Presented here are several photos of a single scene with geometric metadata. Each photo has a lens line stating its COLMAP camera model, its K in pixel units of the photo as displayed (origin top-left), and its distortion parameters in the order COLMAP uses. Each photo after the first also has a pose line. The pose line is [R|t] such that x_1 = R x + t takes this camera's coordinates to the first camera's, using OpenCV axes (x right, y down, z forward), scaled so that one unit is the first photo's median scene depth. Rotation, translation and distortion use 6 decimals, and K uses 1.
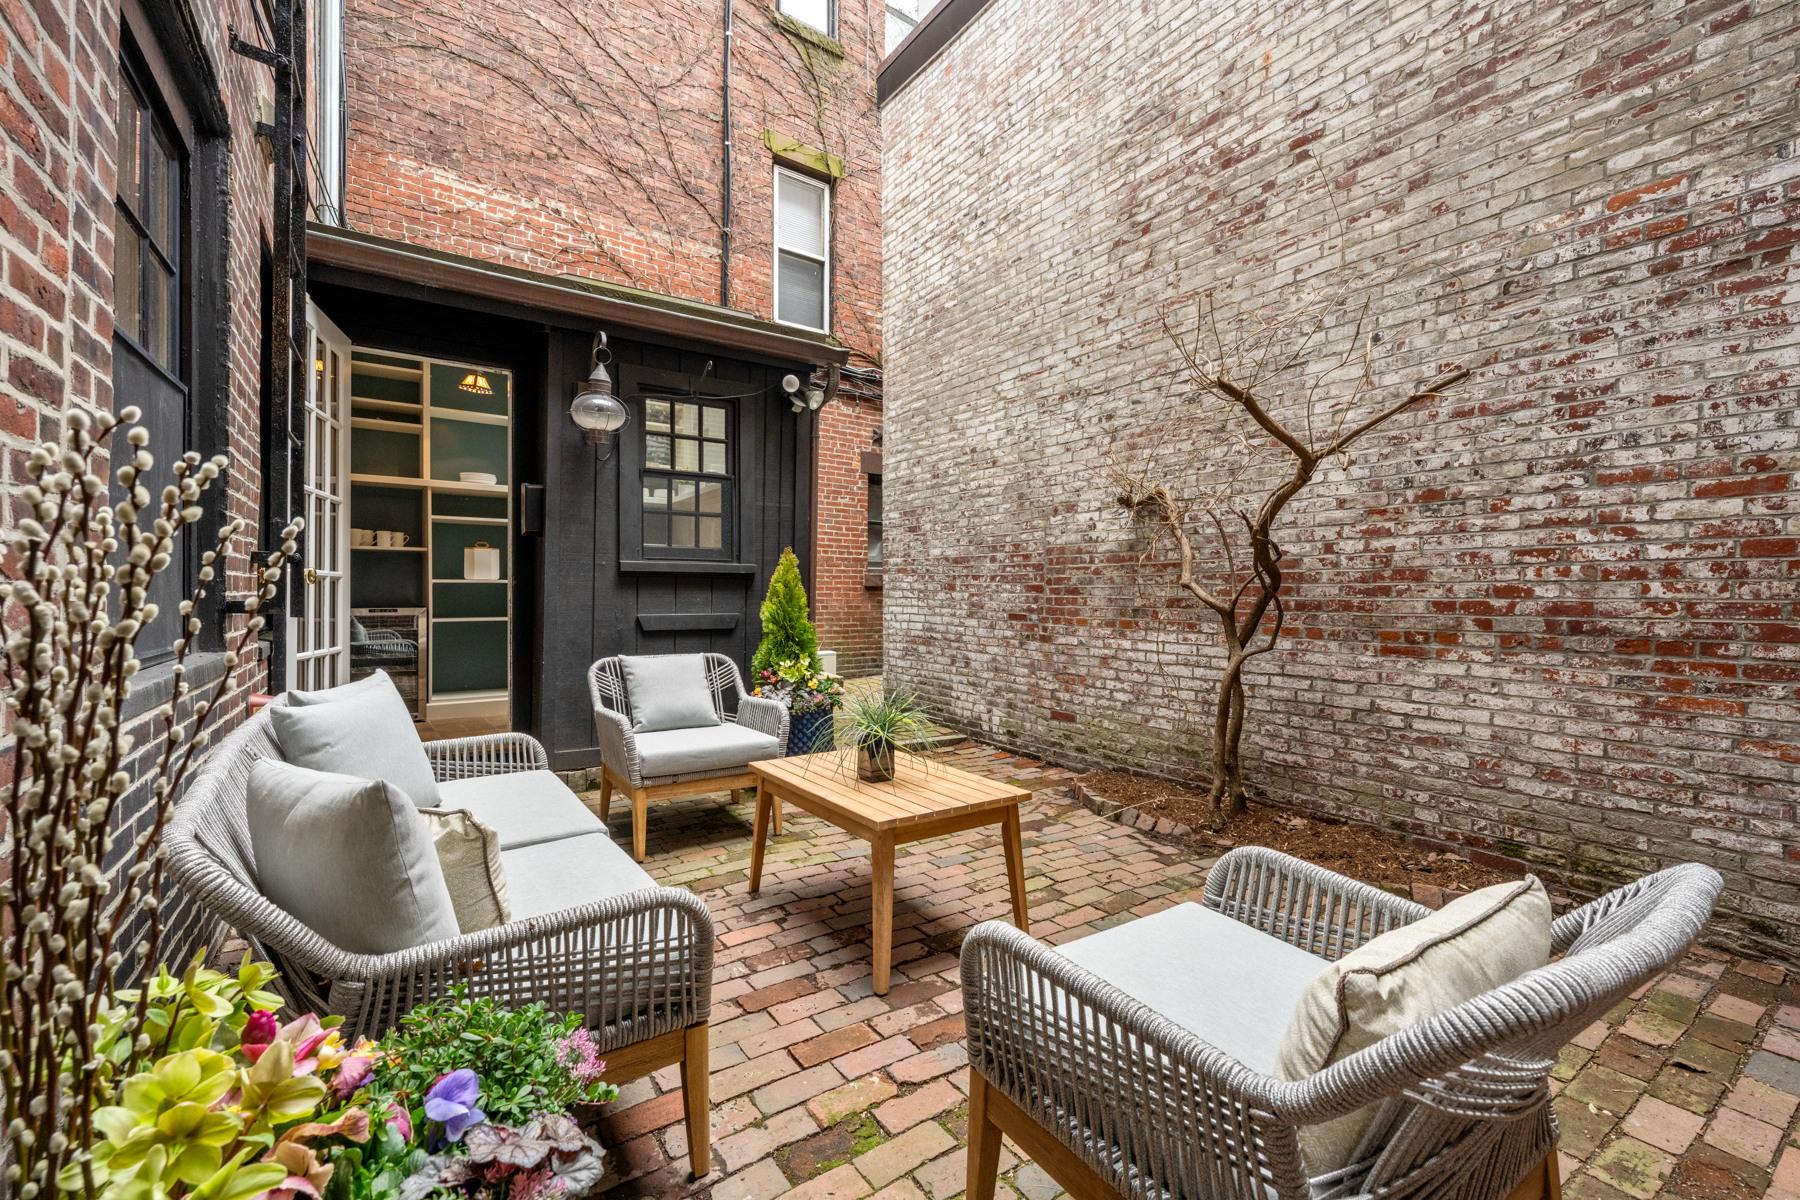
lens RADIAL K [[769.4, 0, 901.3], [0, 769.4, 598.6], [0, 0, 1]] dist [-0.002574, -0.000174]
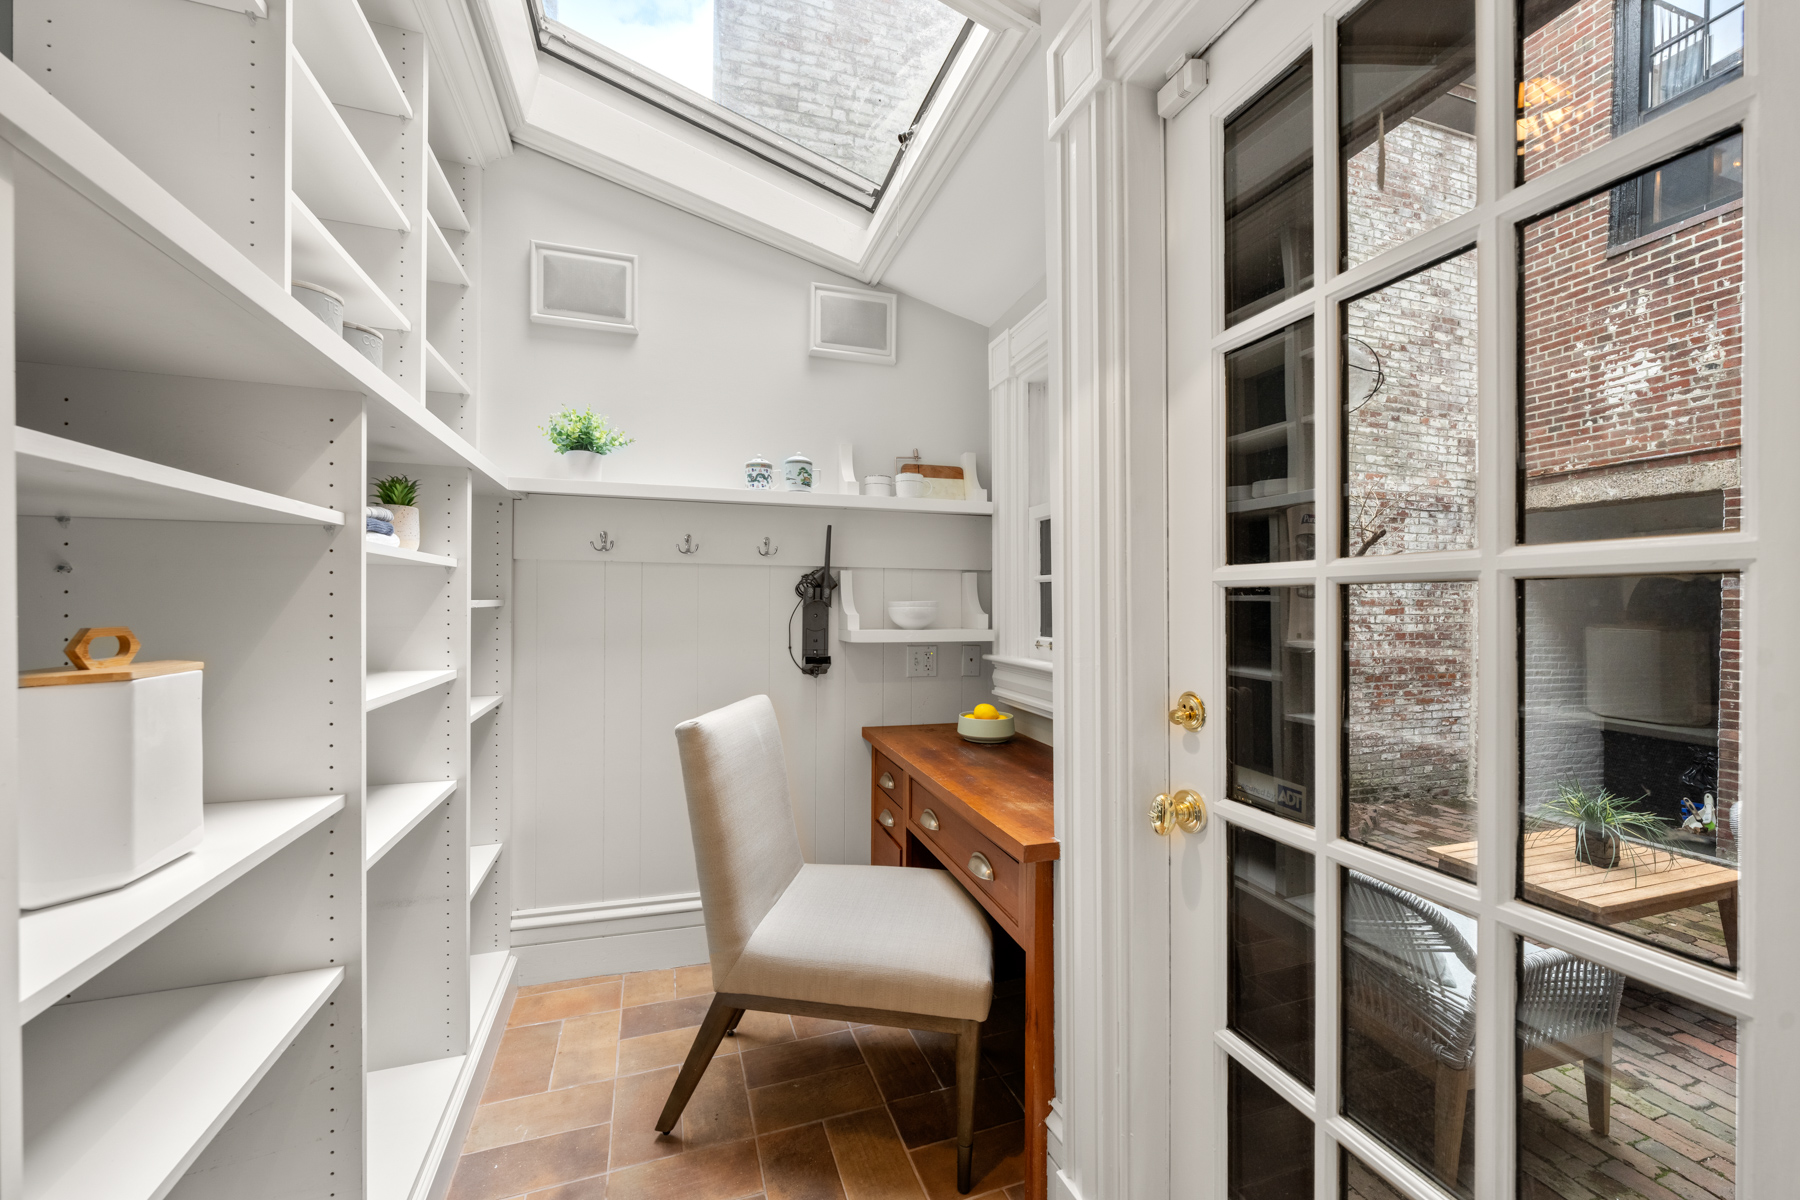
lens RADIAL K [[710.1, 0, 899.2], [0, 710.1, 600.9], [0, 0, 1]] dist [0.000524, 0.000034]
pose [[0.256975, -0.006680, 0.966395, -1.416169], [-0.000773, 0.999974, 0.007118, -0.182110], [-0.966418, -0.002576, 0.256963, 1.834302]]
